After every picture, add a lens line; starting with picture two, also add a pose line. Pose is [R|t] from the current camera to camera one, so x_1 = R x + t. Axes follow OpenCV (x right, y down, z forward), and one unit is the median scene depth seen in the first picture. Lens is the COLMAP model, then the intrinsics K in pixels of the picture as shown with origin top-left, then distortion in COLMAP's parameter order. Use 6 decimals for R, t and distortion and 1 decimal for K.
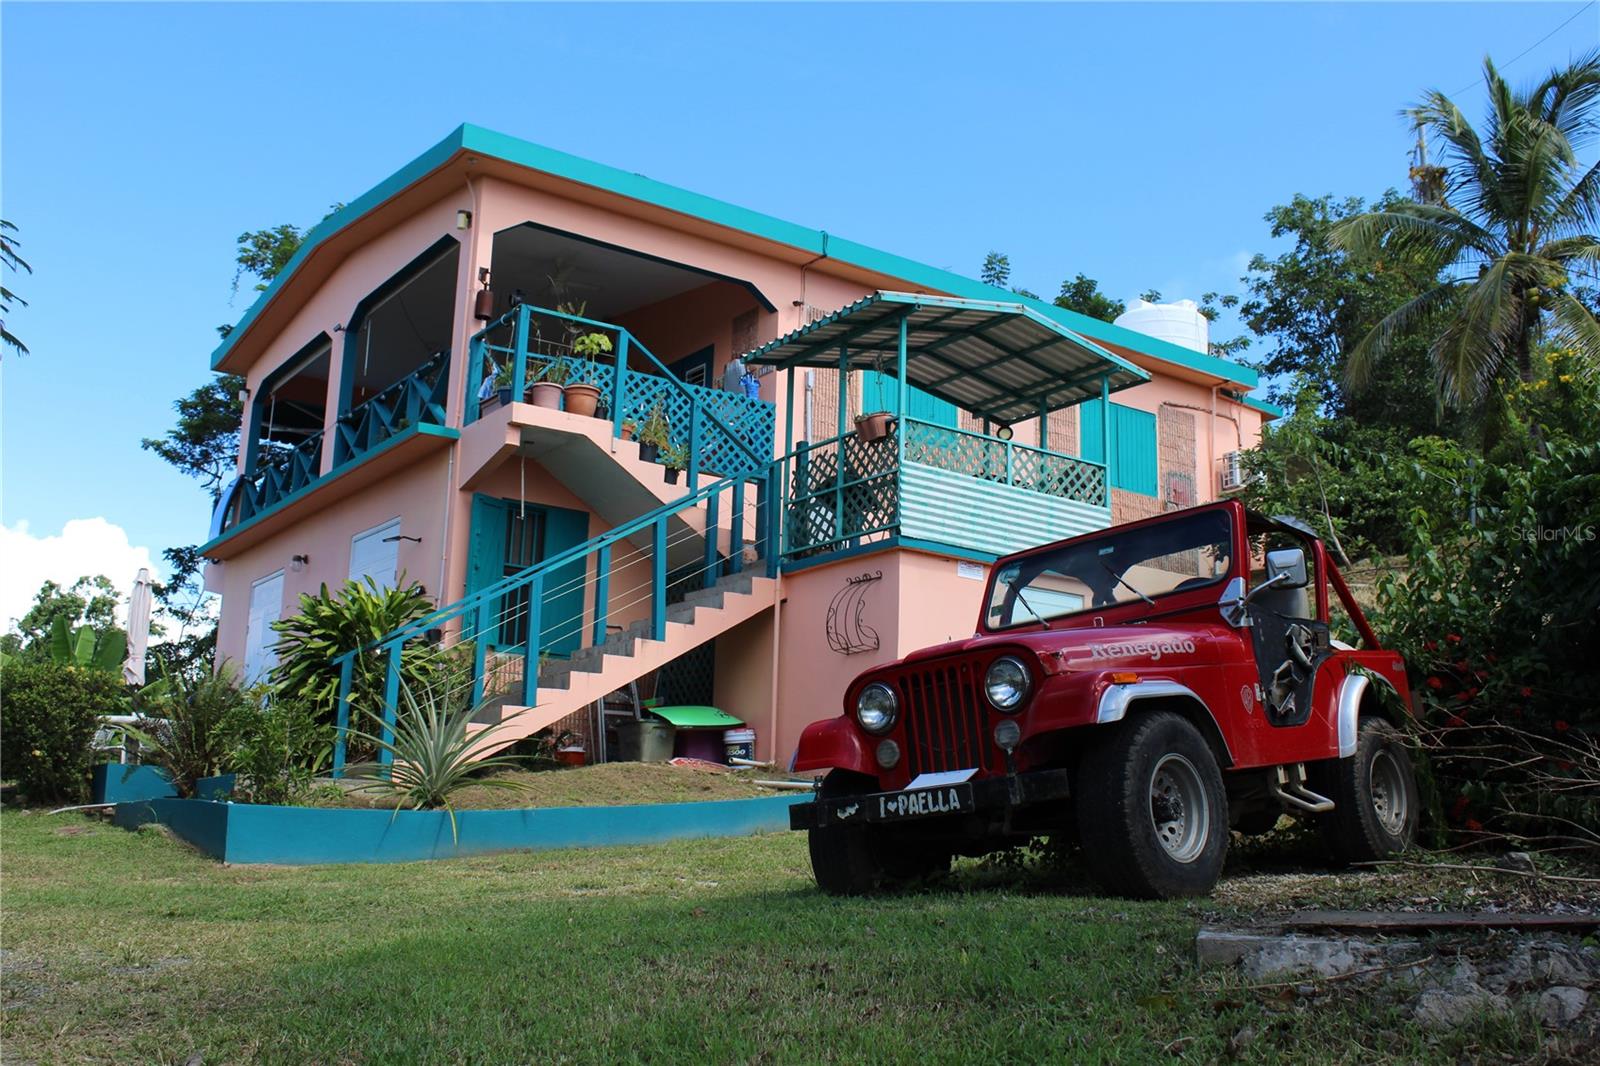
lens RADIAL K [[1584.8, 0, 800.0], [0, 1584.8, 533.0], [0, 0, 1]] dist [-0.117728, 0.100063]
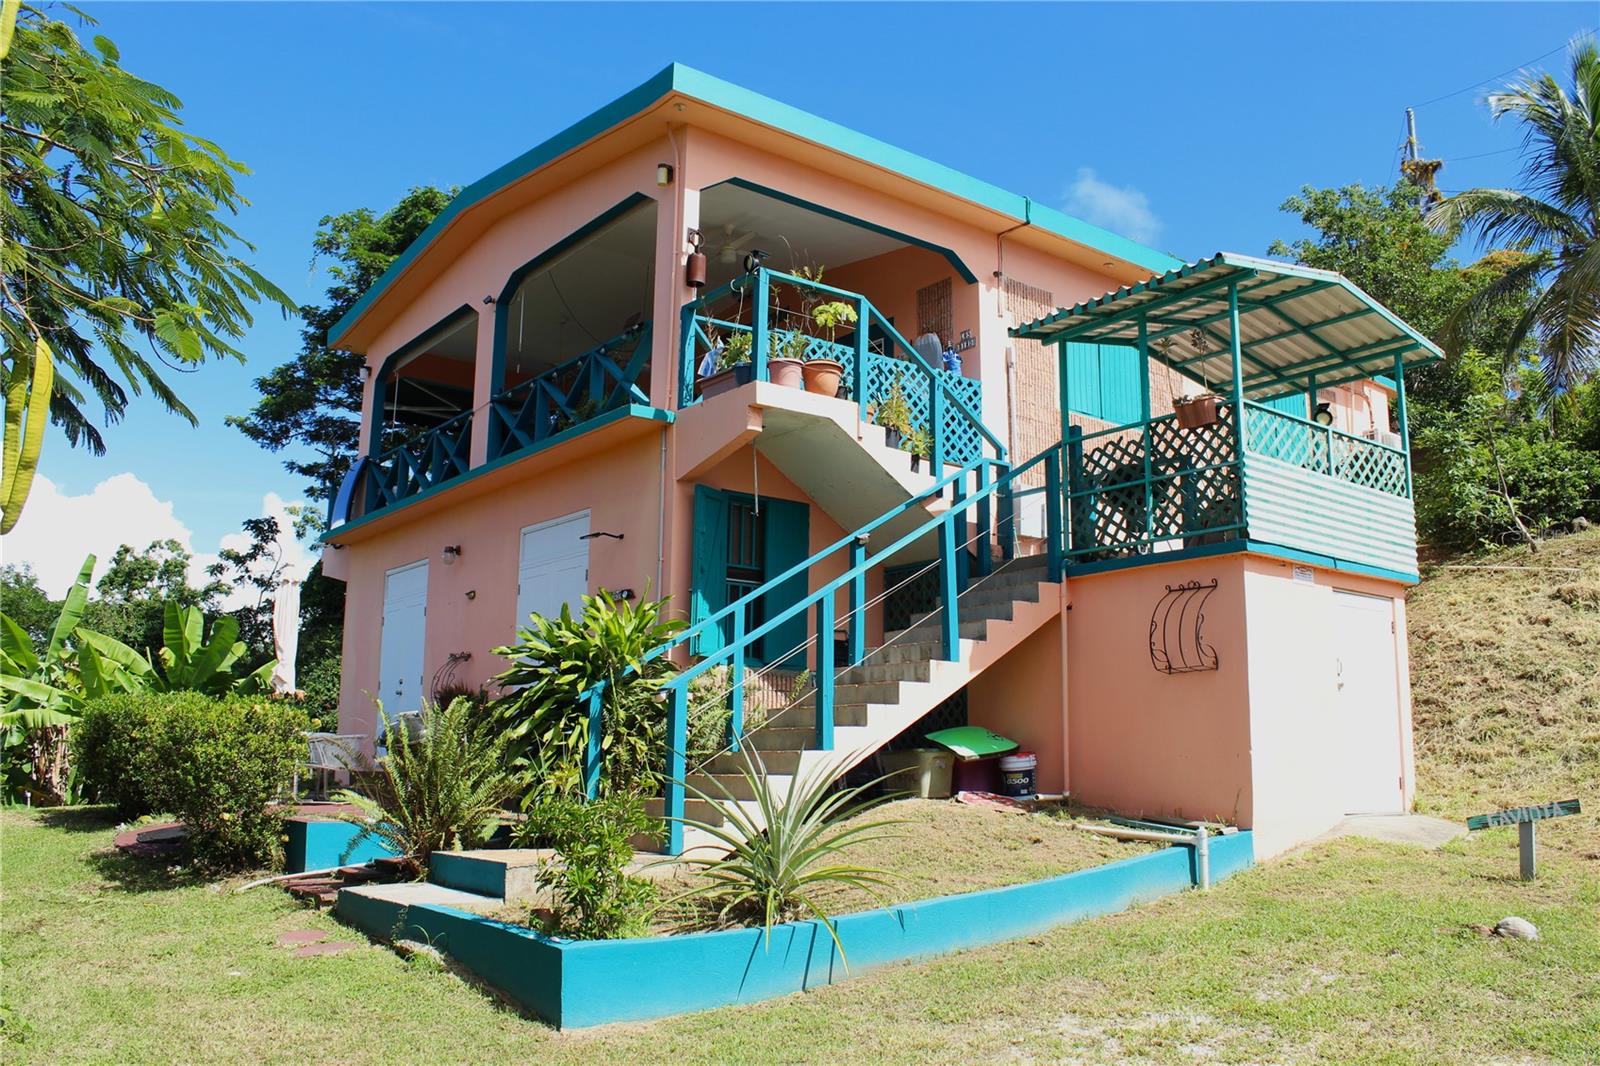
lens RADIAL K [[1354.5, 0, 800.0], [0, 1354.5, 533.0], [0, 0, 1]] dist [-0.165037, 0.150127]
pose [[0.999255, -0.007468, 0.037856, -0.174736], [0.006192, 0.999413, 0.033709, -0.023190], [-0.038086, -0.033449, 0.998714, 0.244902]]
